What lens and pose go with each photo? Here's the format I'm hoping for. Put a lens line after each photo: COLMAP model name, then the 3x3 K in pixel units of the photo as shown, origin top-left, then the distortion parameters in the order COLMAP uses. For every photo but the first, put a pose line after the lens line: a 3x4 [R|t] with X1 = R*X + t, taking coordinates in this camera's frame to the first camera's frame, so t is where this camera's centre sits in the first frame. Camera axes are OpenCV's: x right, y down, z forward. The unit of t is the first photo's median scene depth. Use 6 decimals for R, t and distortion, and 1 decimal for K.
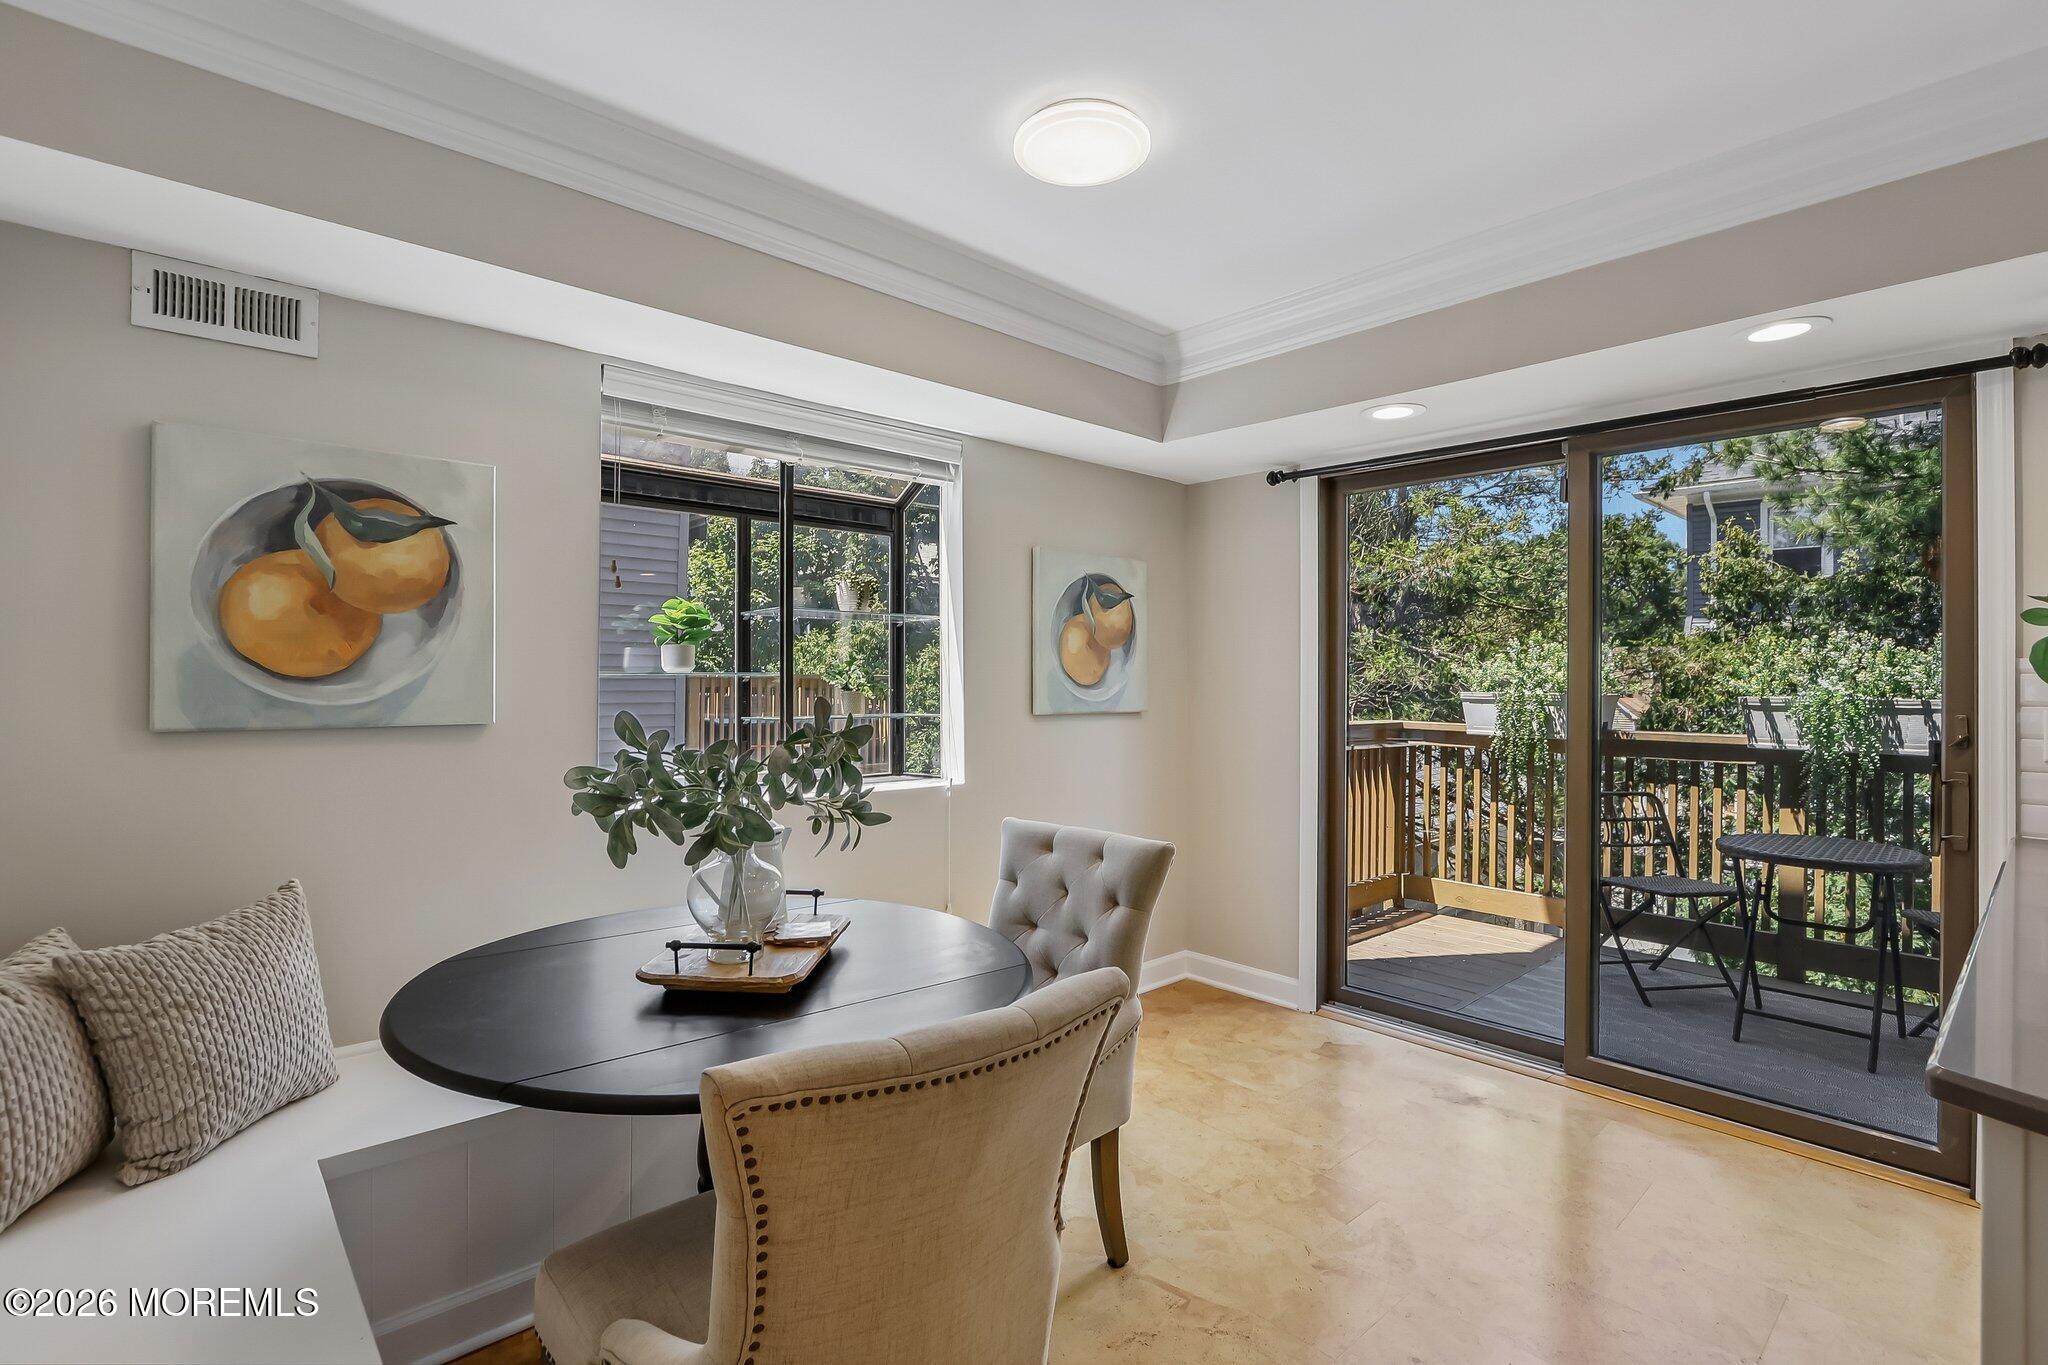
lens RADIAL K [[948.8, 0, 1022.0], [0, 948.8, 676.1], [0, 0, 1]] dist [-0.016705, 0.003894]
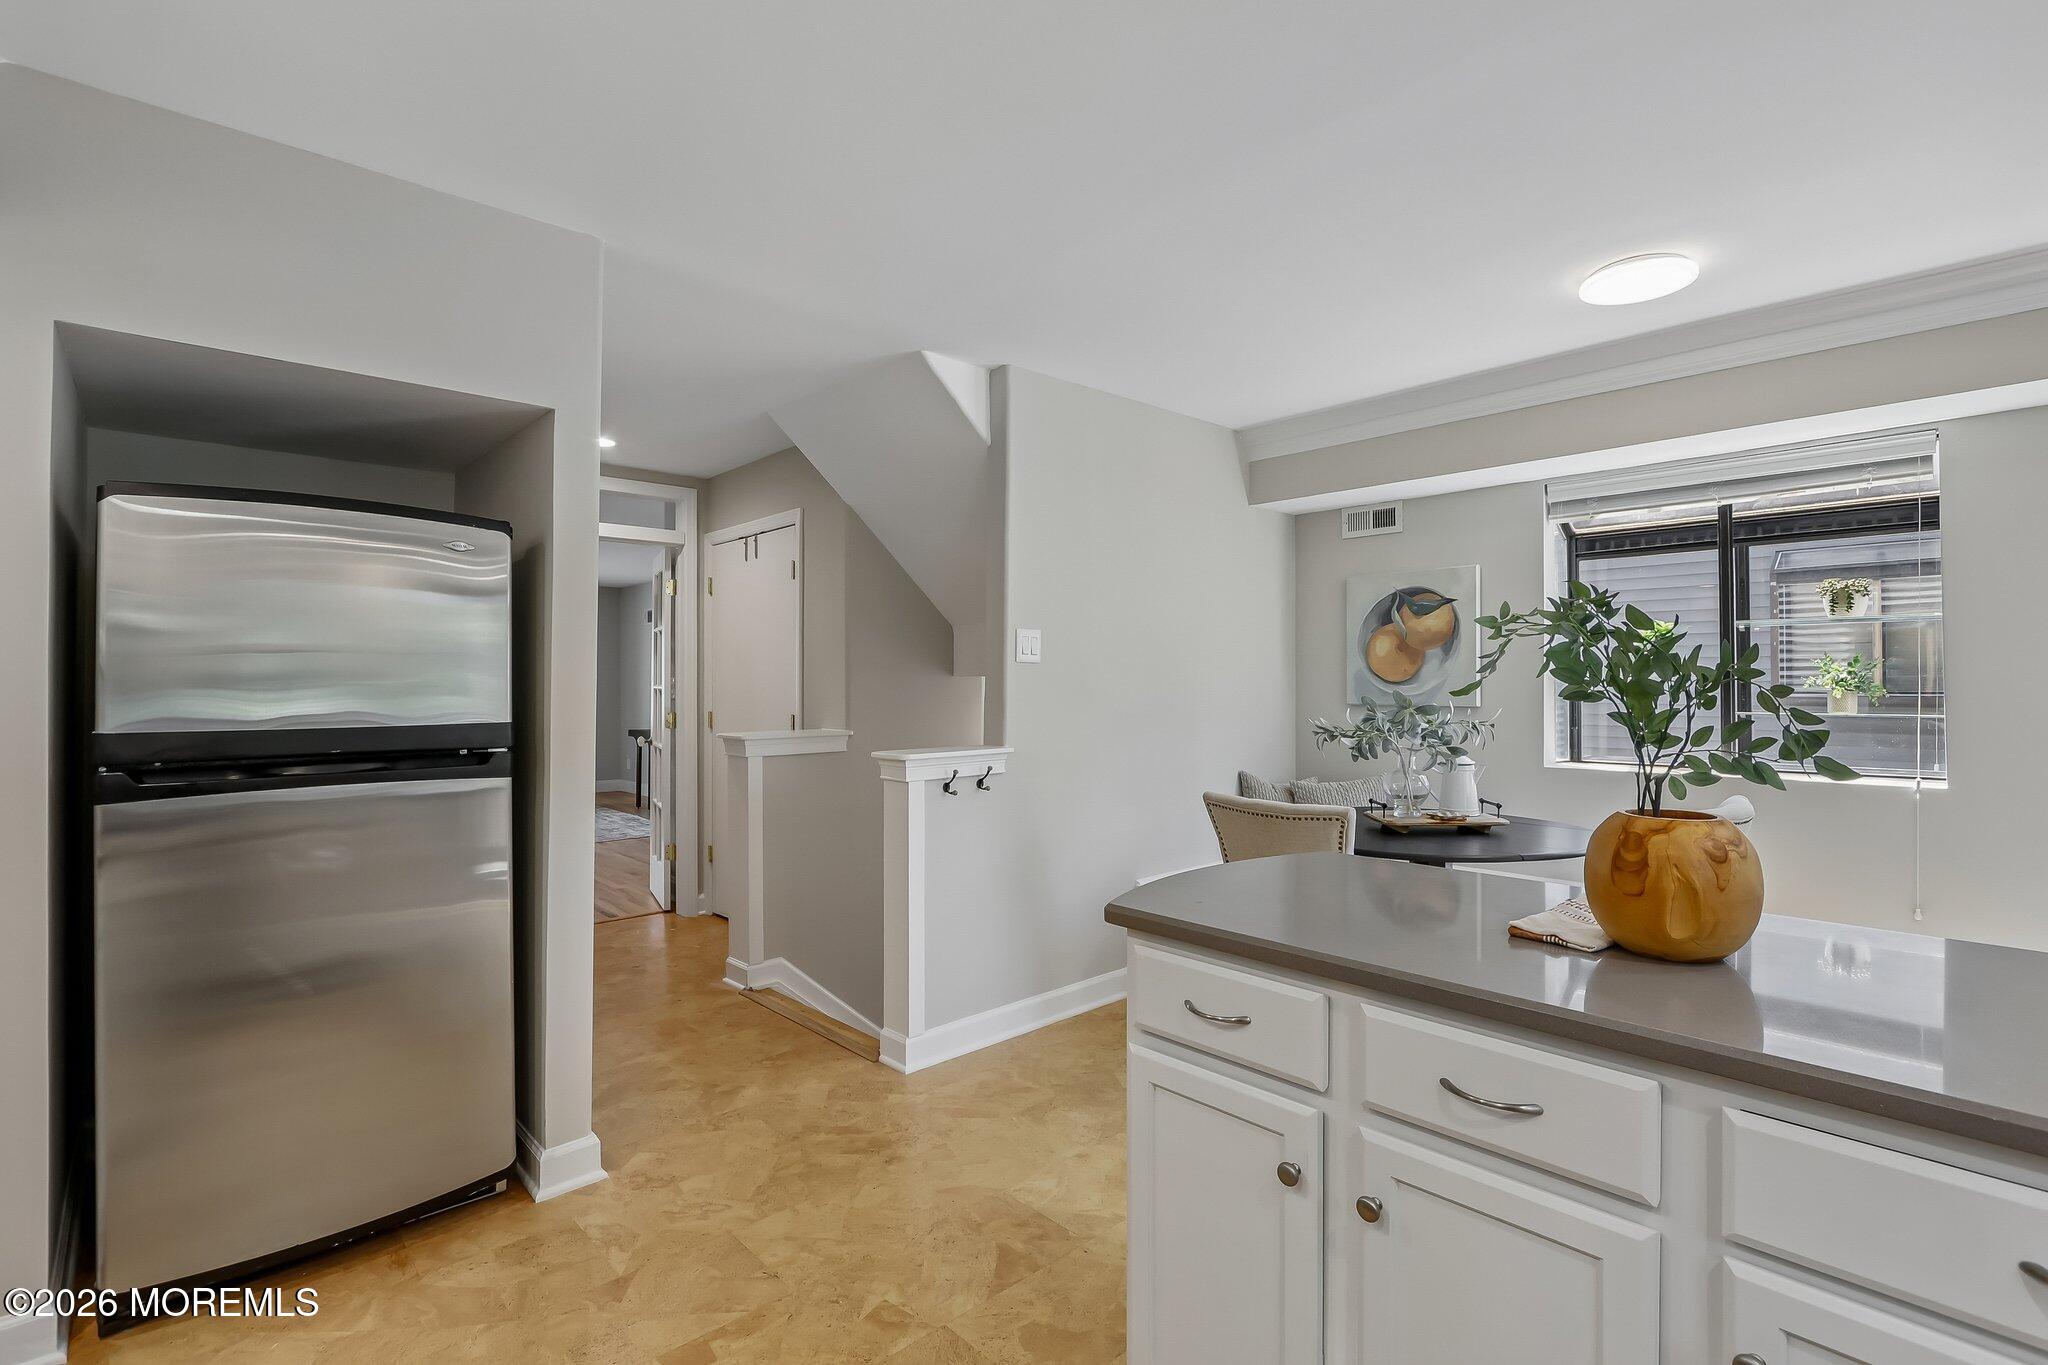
lens RADIAL K [[948.8, 0, 1025.7], [0, 948.8, 674.4], [0, 0, 1]] dist [-0.016705, 0.003894]
pose [[0.015937, -0.015663, -0.999750, 0.852107], [0.004019, 0.999870, -0.015601, 0.008701], [0.999865, -0.003770, 0.015998, 0.070741]]
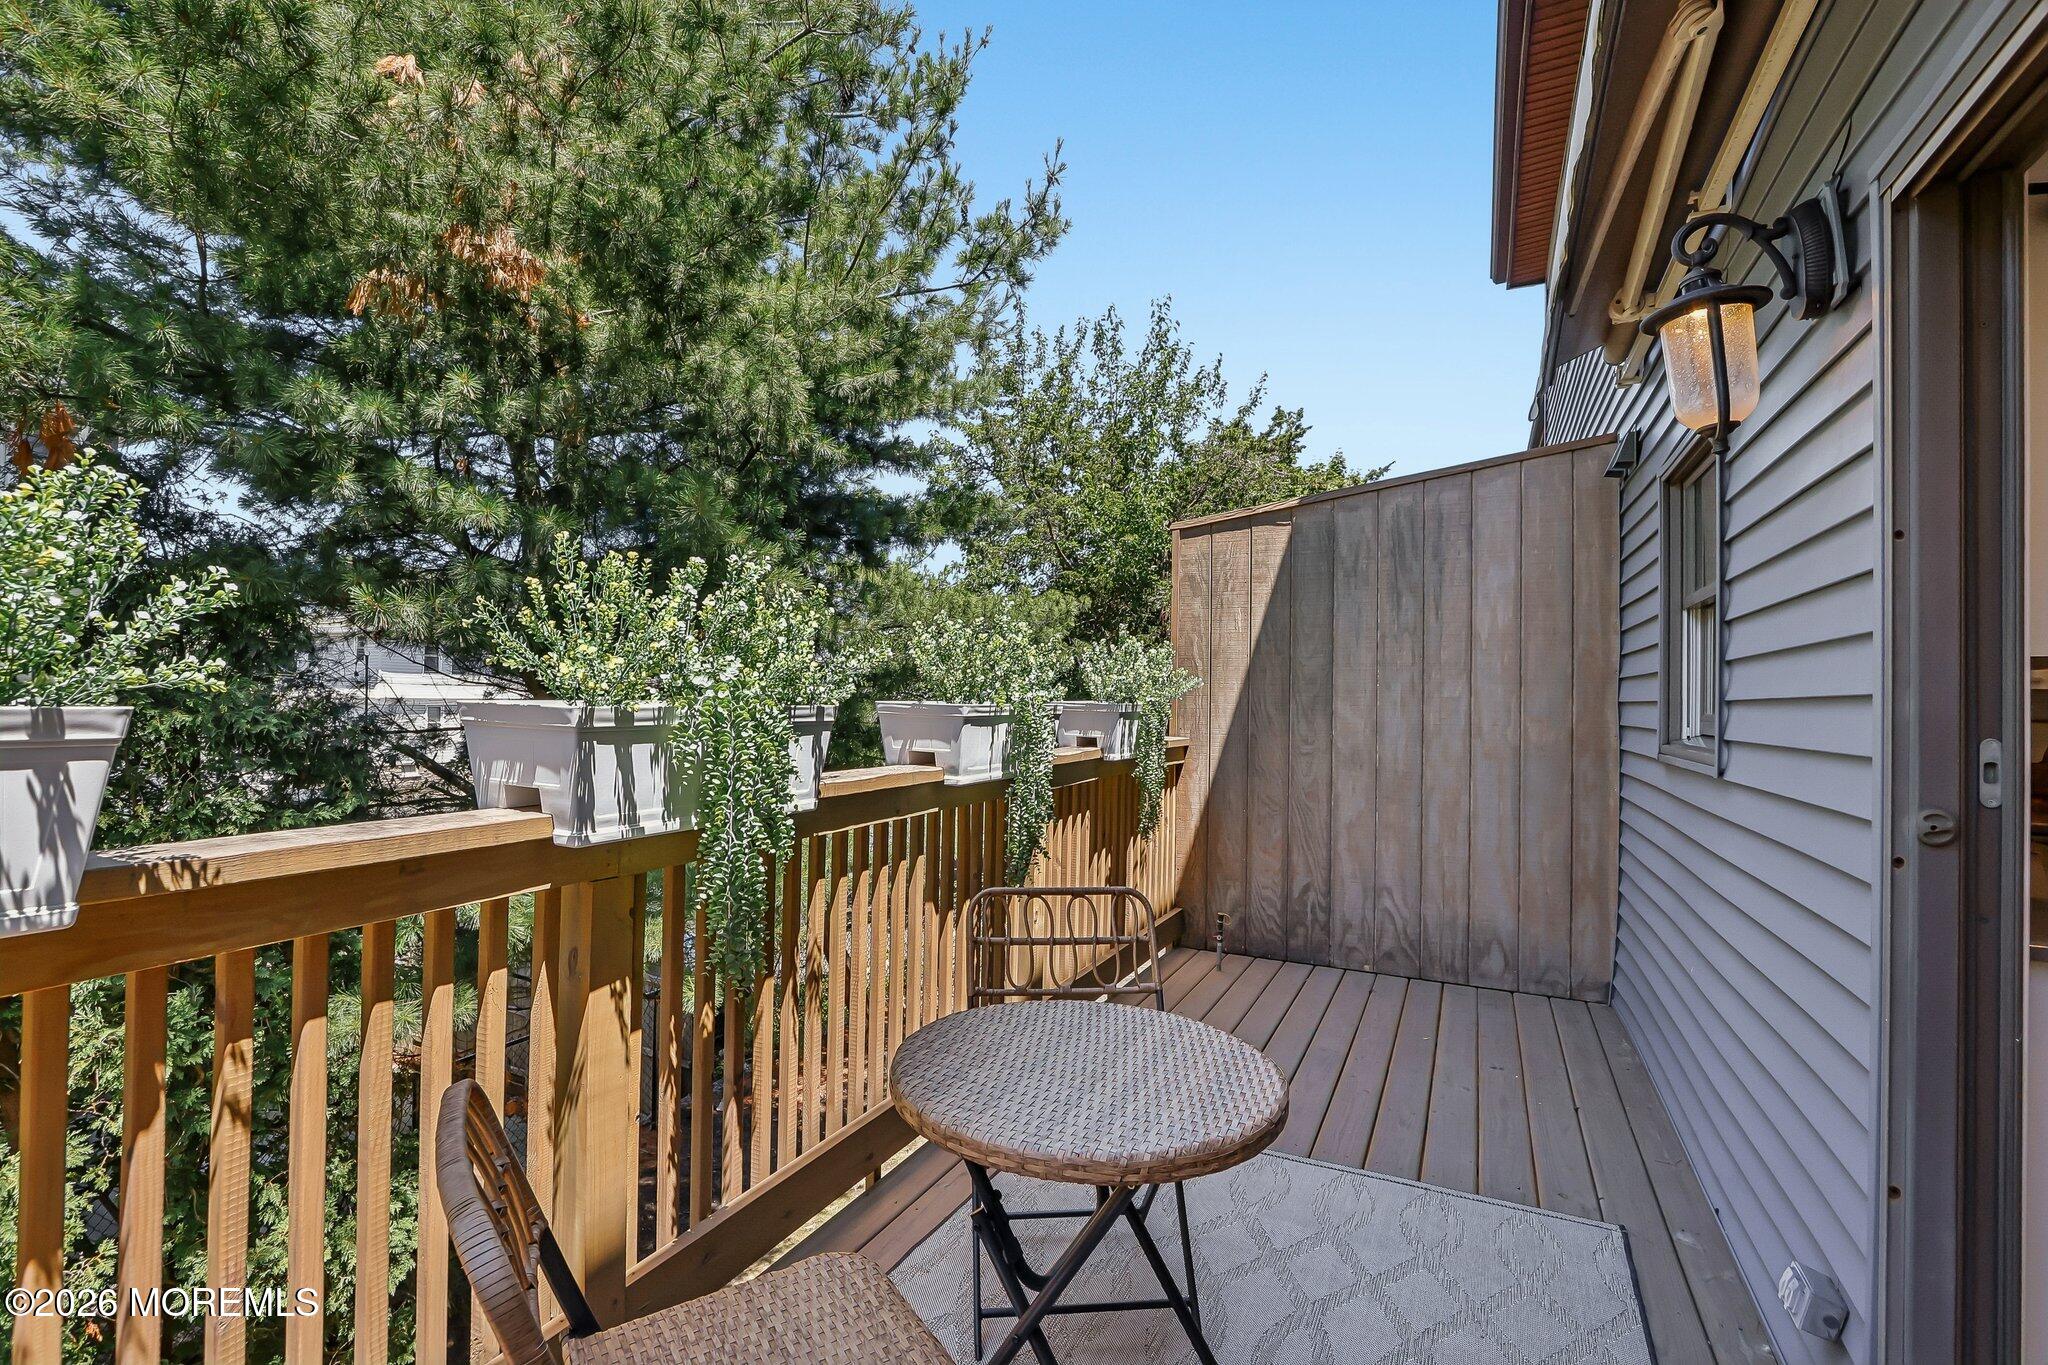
lens RADIAL K [[948.8, 0, 1012.8], [0, 948.8, 684.9], [0, 0, 1]] dist [-0.016705, 0.003894]
pose [[-0.385804, 0.001212, 0.922580, 0.496030], [-0.019525, 0.999764, -0.009479, 0.018865], [-0.922374, -0.021670, -0.385690, 1.291473]]
